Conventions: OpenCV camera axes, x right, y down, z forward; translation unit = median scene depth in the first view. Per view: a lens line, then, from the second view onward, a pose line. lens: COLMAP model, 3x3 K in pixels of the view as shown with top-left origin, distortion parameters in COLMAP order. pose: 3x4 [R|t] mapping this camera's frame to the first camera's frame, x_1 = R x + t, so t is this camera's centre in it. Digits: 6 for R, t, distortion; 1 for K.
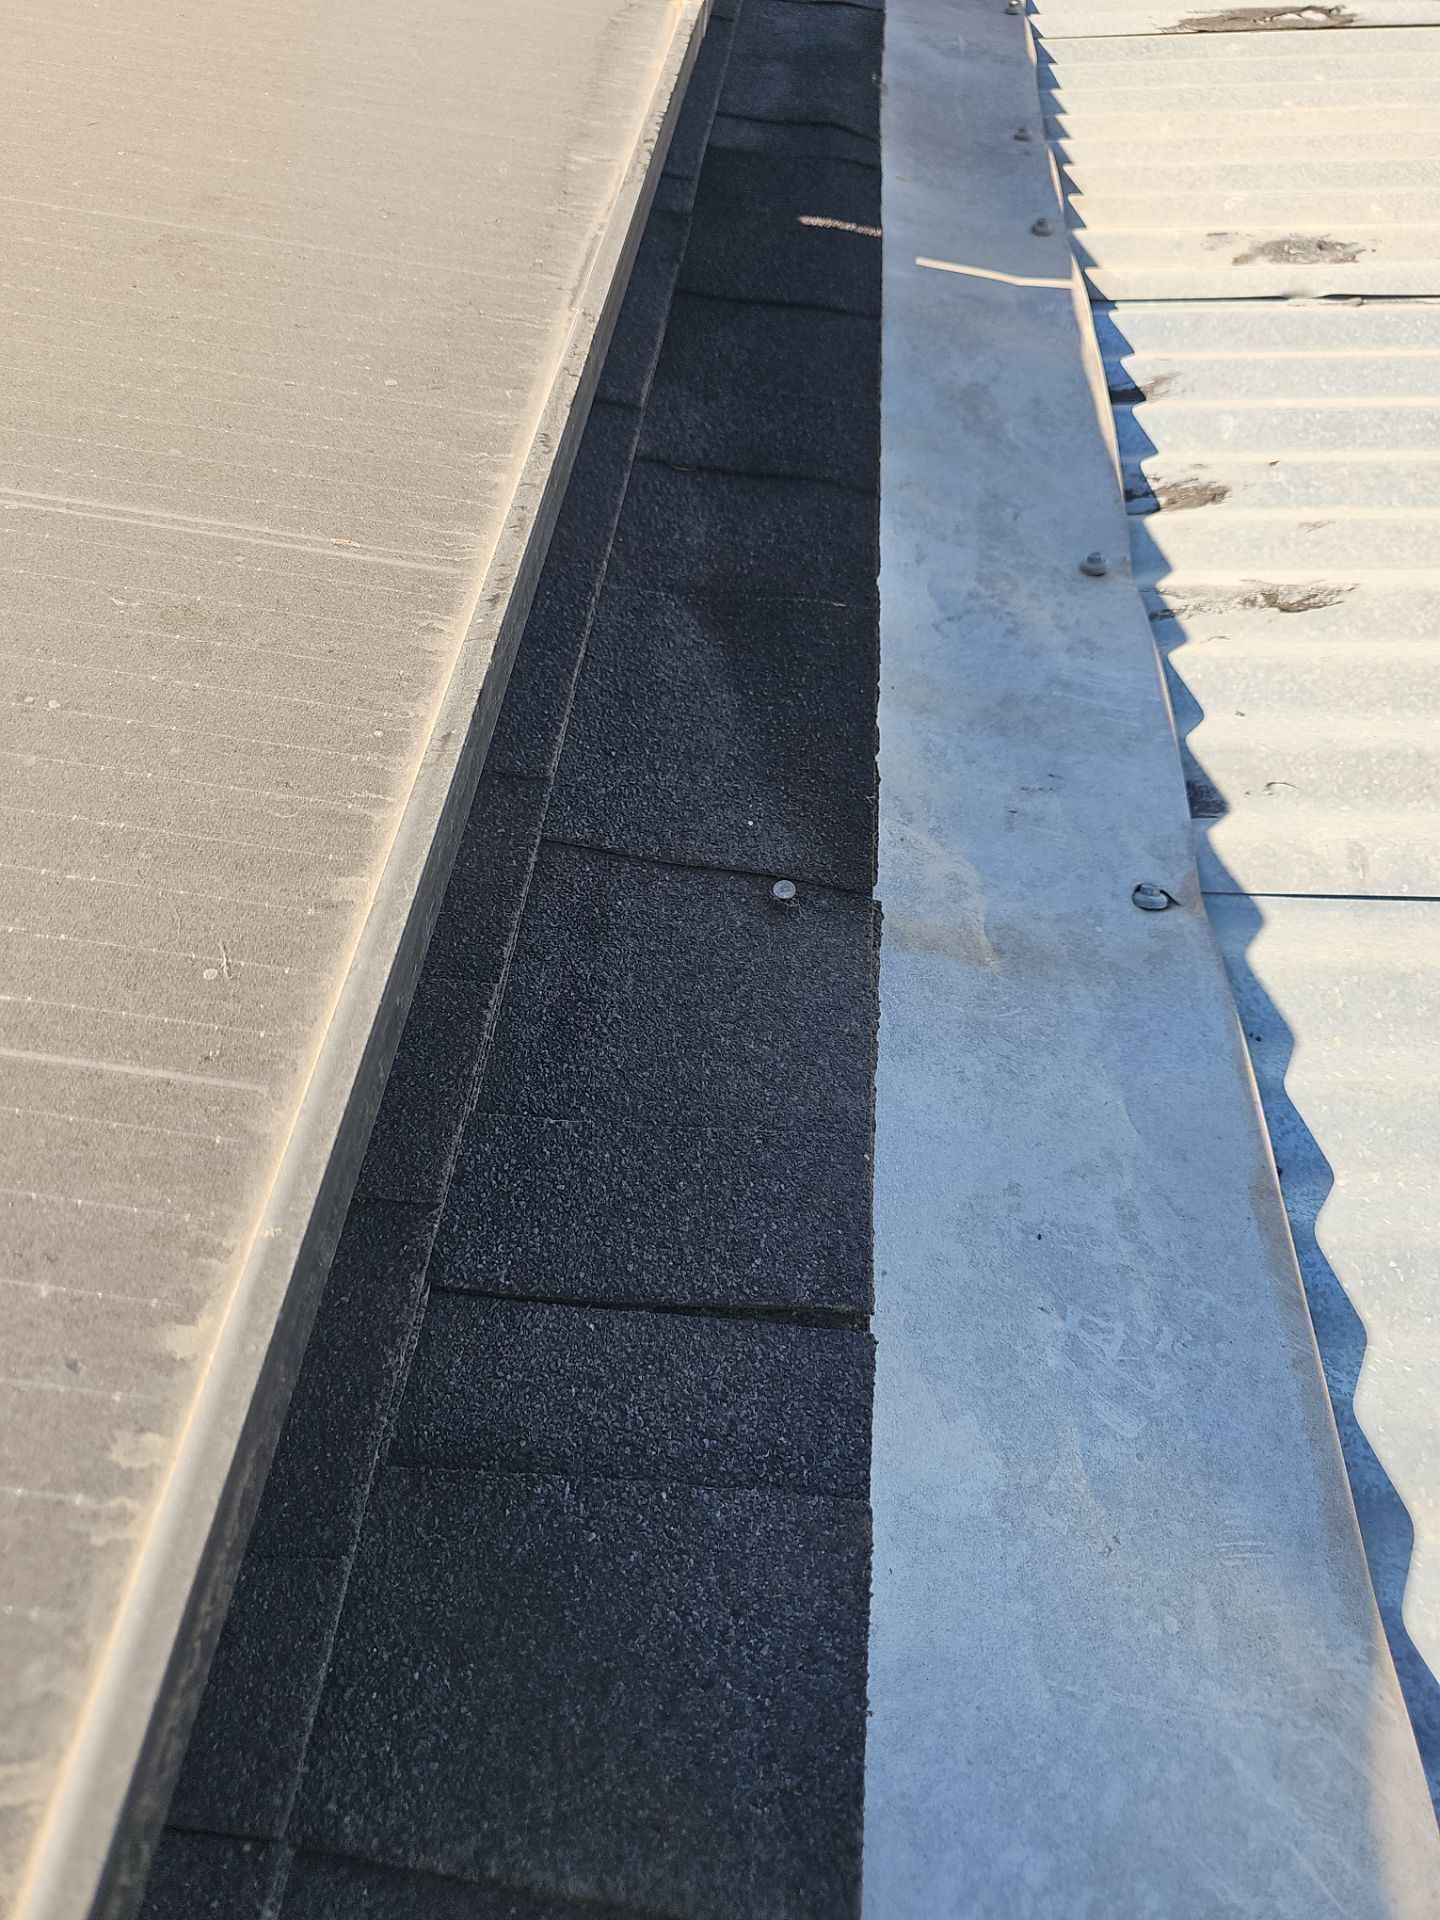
lens RADIAL K [[1203.2, 0, 720.0], [0, 1203.2, 960.0], [0, 0, 1]] dist [0.032853, -0.024137]
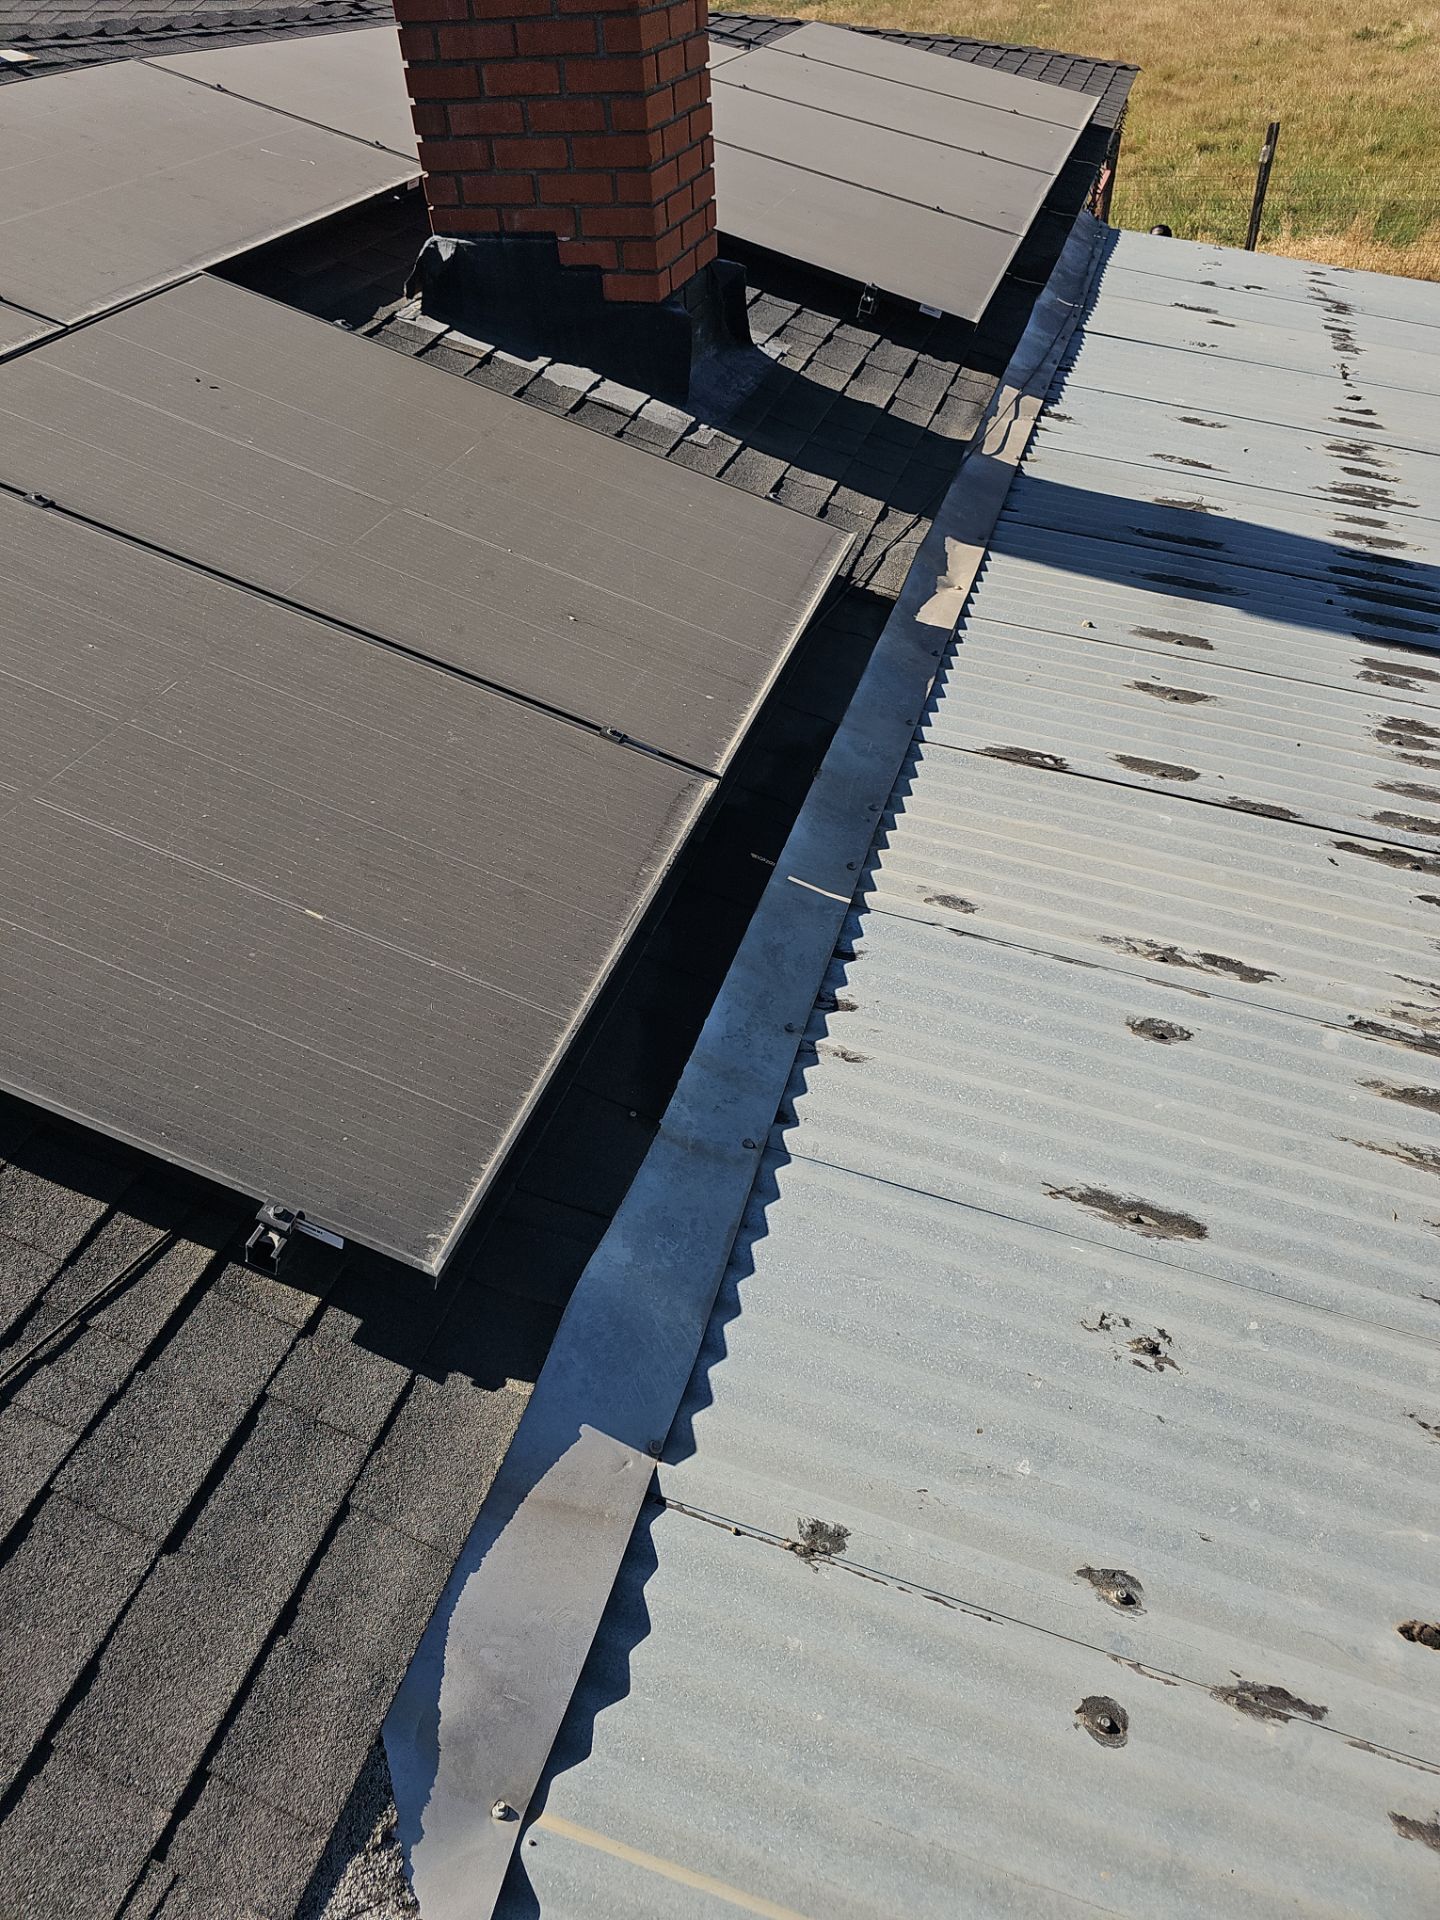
lens RADIAL K [[1203.2, 0, 720.0], [0, 1203.2, 960.0], [0, 0, 1]] dist [0.032853, -0.024137]
pose [[0.968671, 0.237987, -0.070988, 0.316044], [-0.246036, 0.958528, -0.143839, -0.032137], [0.033812, 0.156798, 0.987052, -1.829381]]
